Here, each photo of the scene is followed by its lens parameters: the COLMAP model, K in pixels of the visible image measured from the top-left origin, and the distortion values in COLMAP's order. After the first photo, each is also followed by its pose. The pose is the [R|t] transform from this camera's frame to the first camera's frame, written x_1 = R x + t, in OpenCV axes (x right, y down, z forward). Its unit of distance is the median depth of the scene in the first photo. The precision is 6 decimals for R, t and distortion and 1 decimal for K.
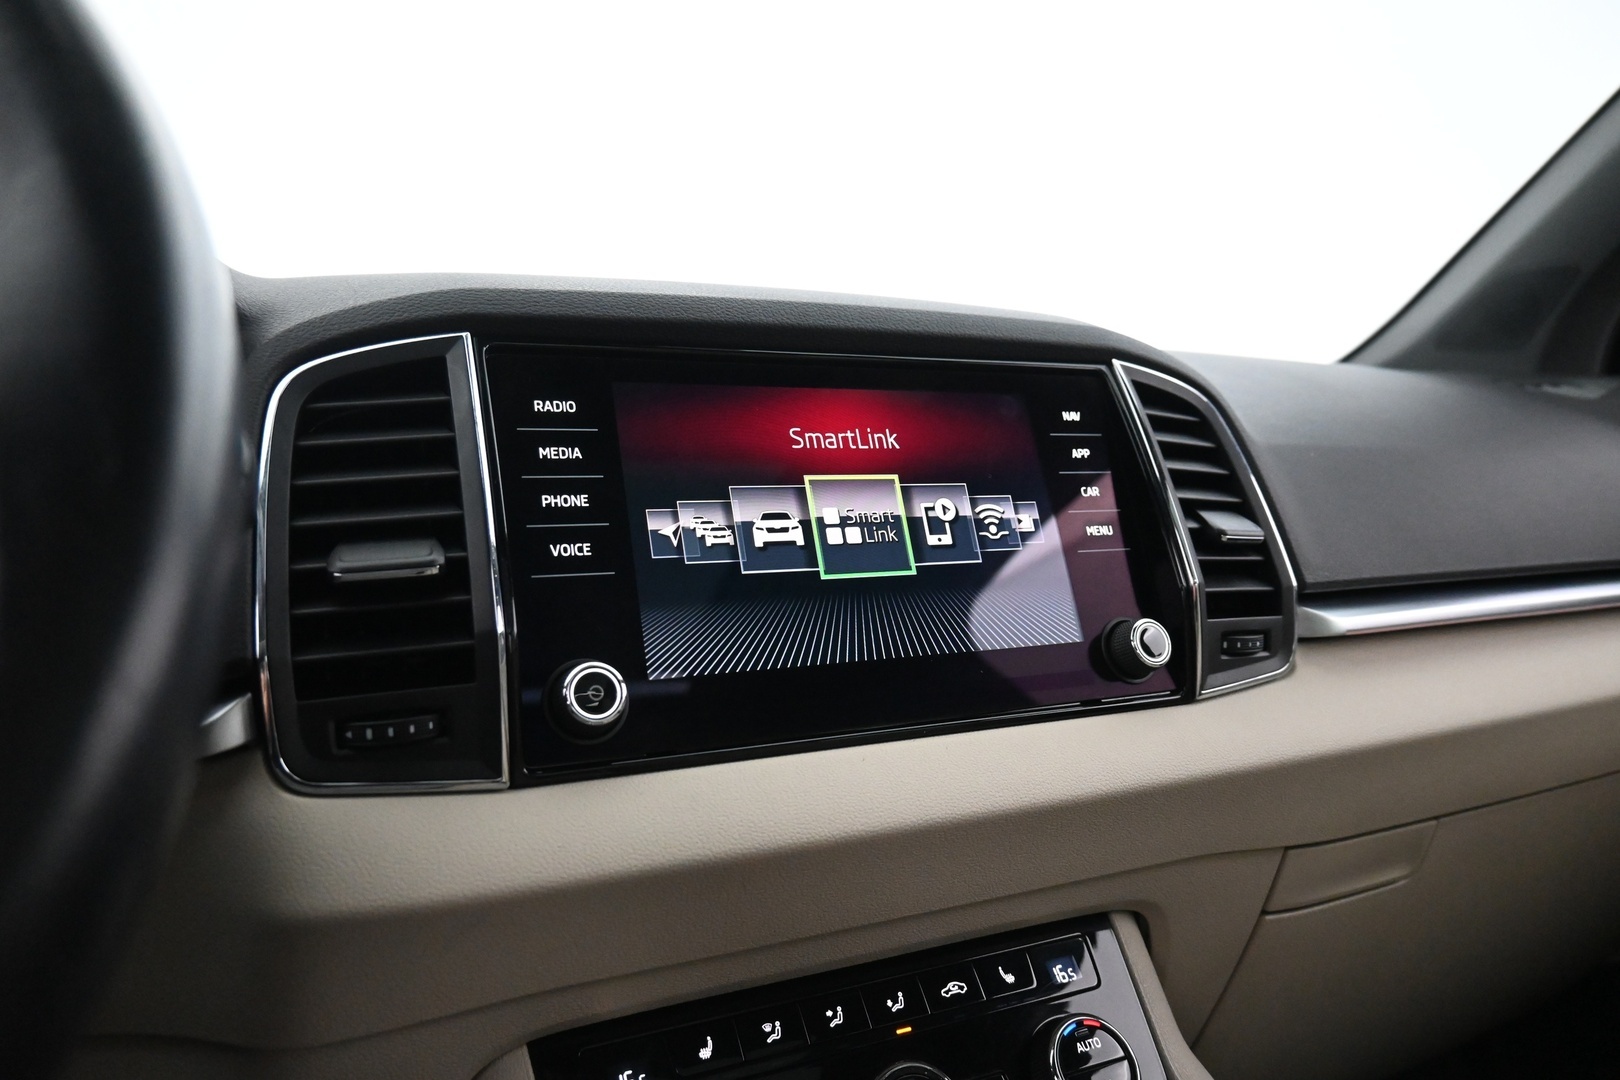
lens RADIAL K [[1101.2, 0, 812.2], [0, 1101.2, 537.4], [0, 0, 1]] dist [-0.005381, -0.000811]
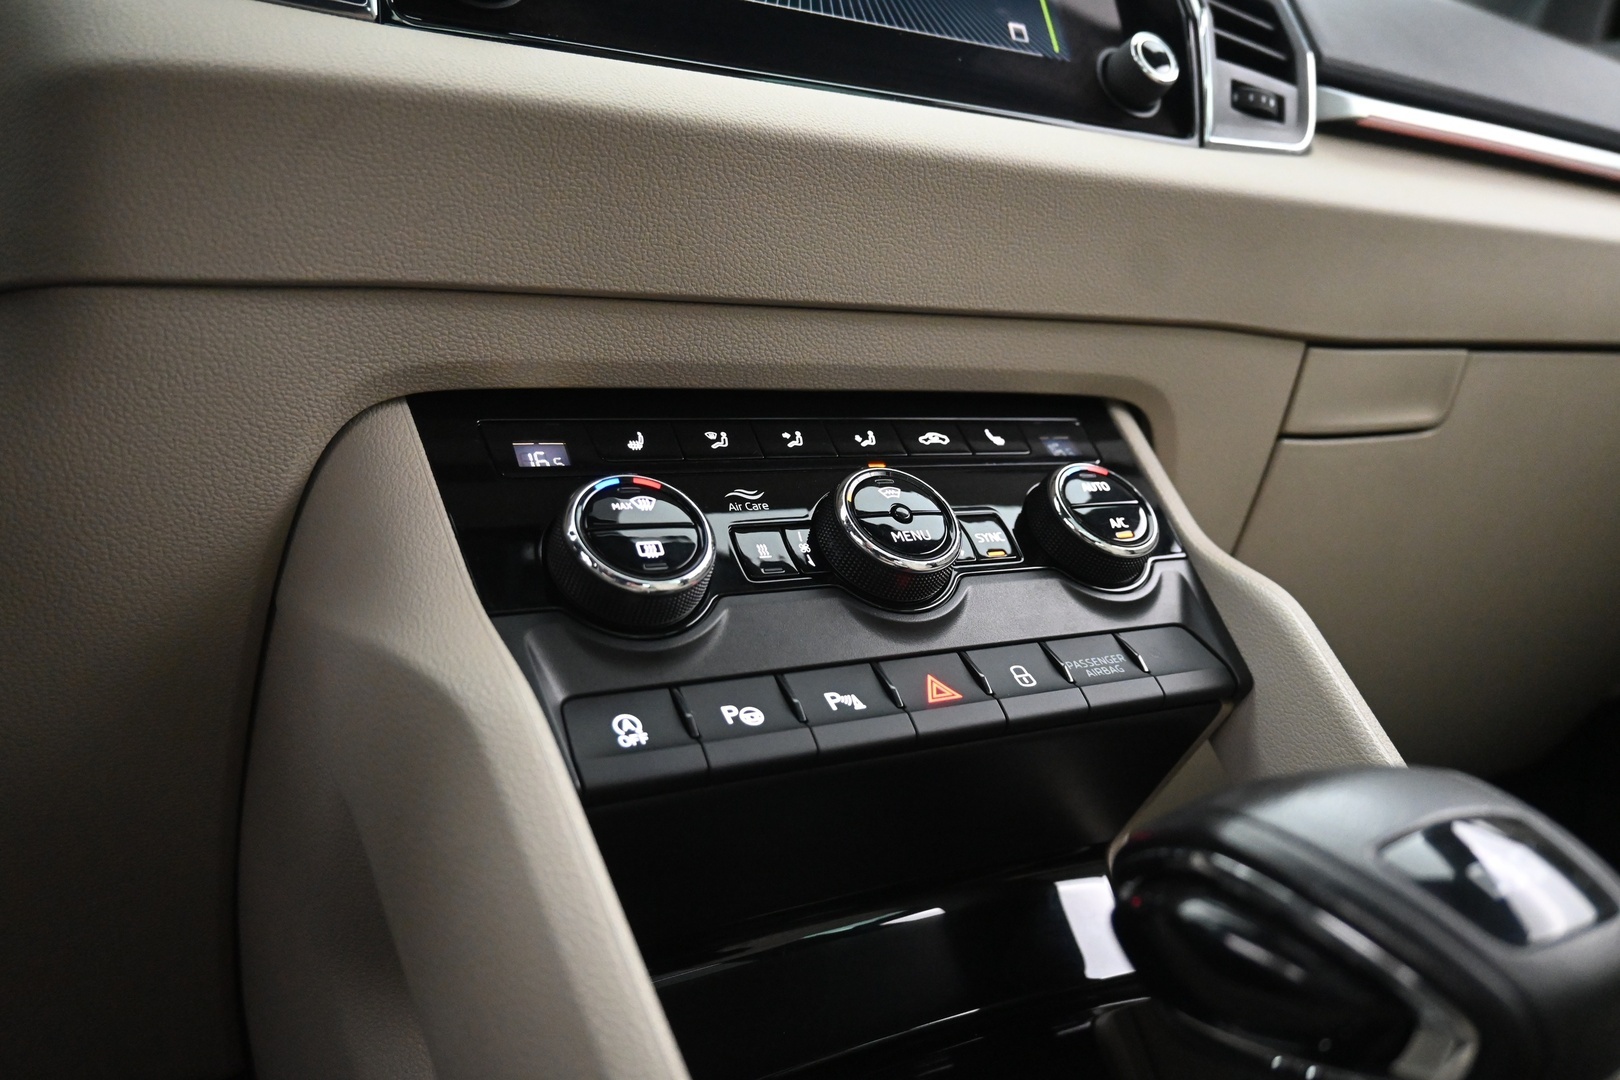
lens RADIAL K [[1180.9, 0, 812.0], [0, 1180.9, 546.2], [0, 0, 1]] dist [-0.001158, -0.004892]
pose [[0.997685, -0.020042, 0.064986, -0.023443], [0.019273, 0.999737, 0.012444, 0.488378], [-0.065218, -0.011163, 0.997809, 0.114930]]
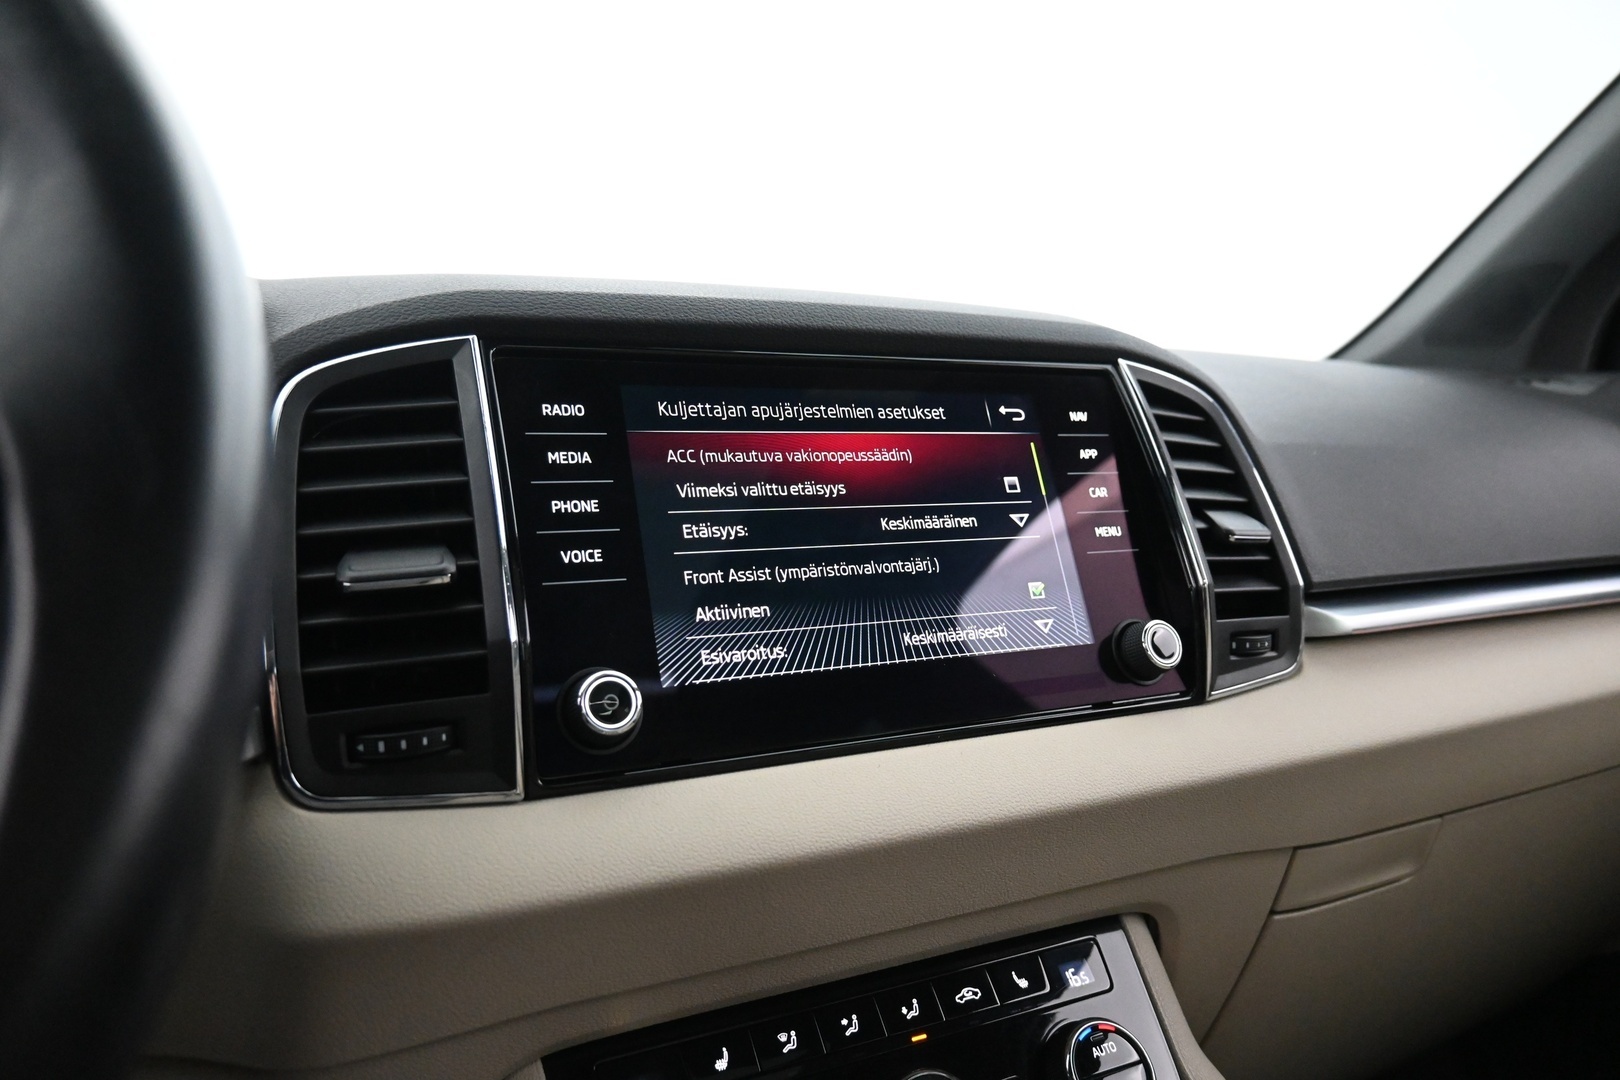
lens RADIAL K [[1101.2, 0, 811.3], [0, 1101.2, 537.1], [0, 0, 1]] dist [-0.005381, -0.000811]
pose [[0.999821, -0.006033, 0.017910, -0.028508], [0.005972, 0.999976, 0.003444, -0.007082], [-0.017930, -0.003336, 0.999834, 0.011344]]
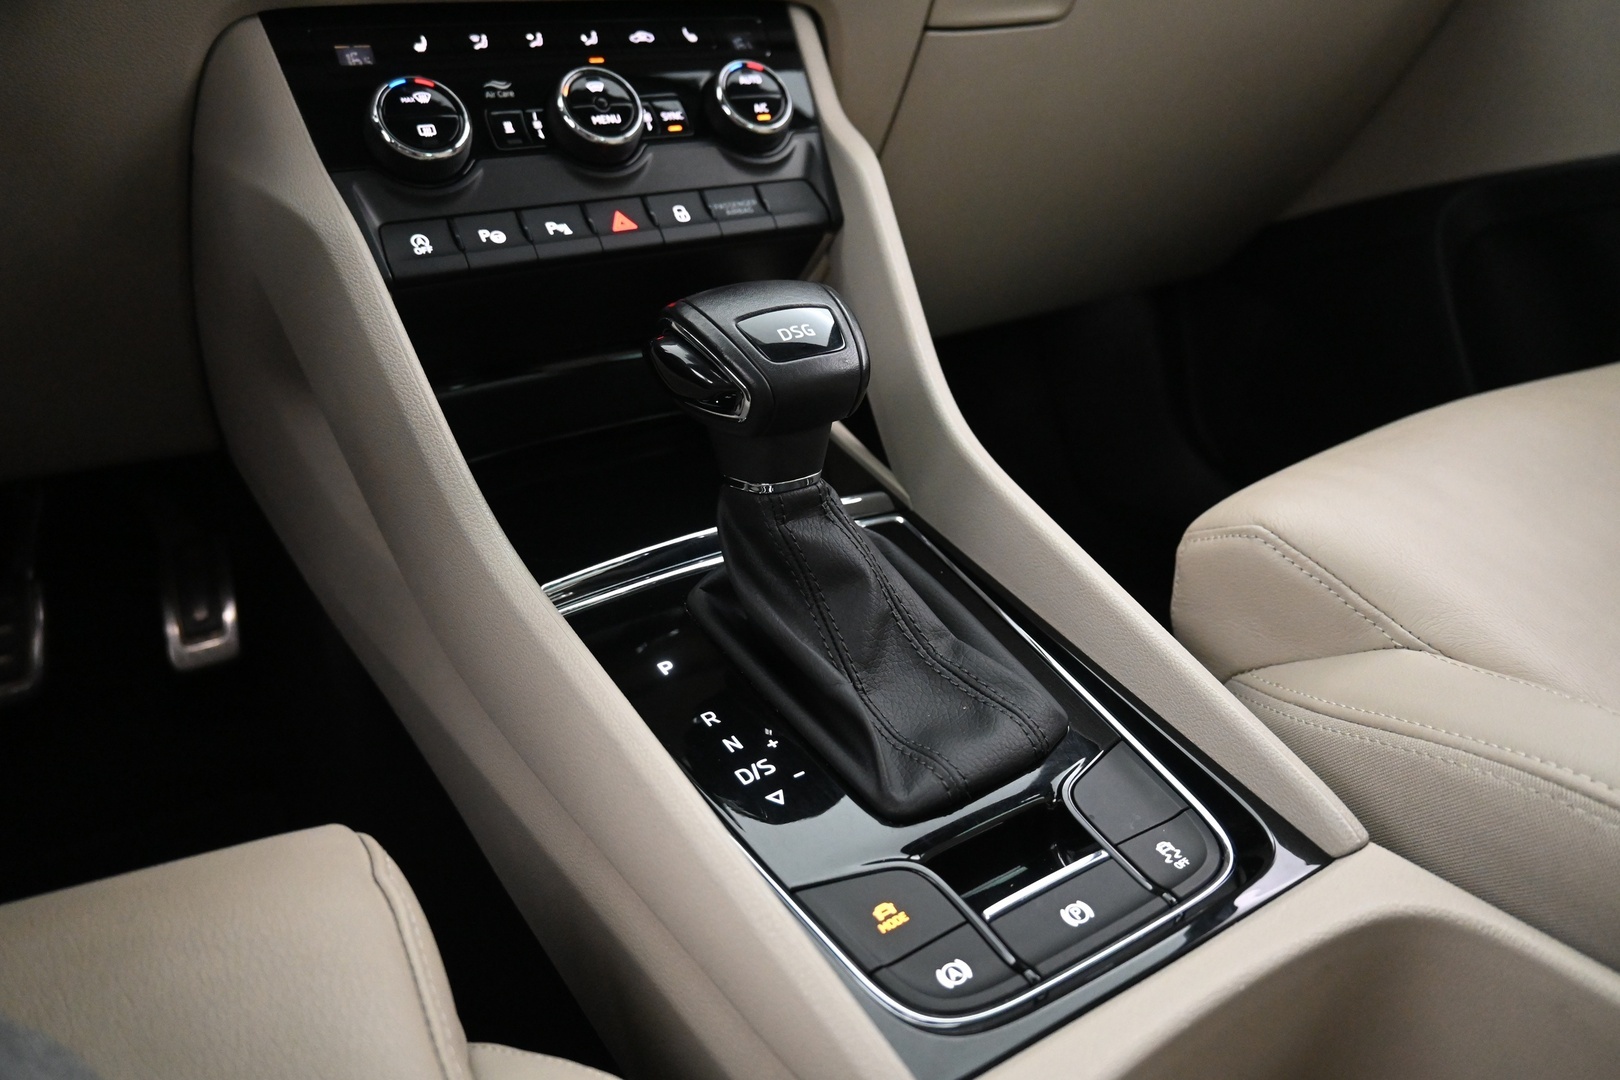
lens RADIAL K [[1152.4, 0, 803.6], [0, 1152.4, 543.6], [0, 0, 1]] dist [-0.003201, -0.005801]
pose [[0.991963, -0.032593, 0.122262, 0.134946], [-0.023102, 0.903363, 0.428254, 0.374940], [-0.124405, -0.427637, 0.895349, -0.379679]]
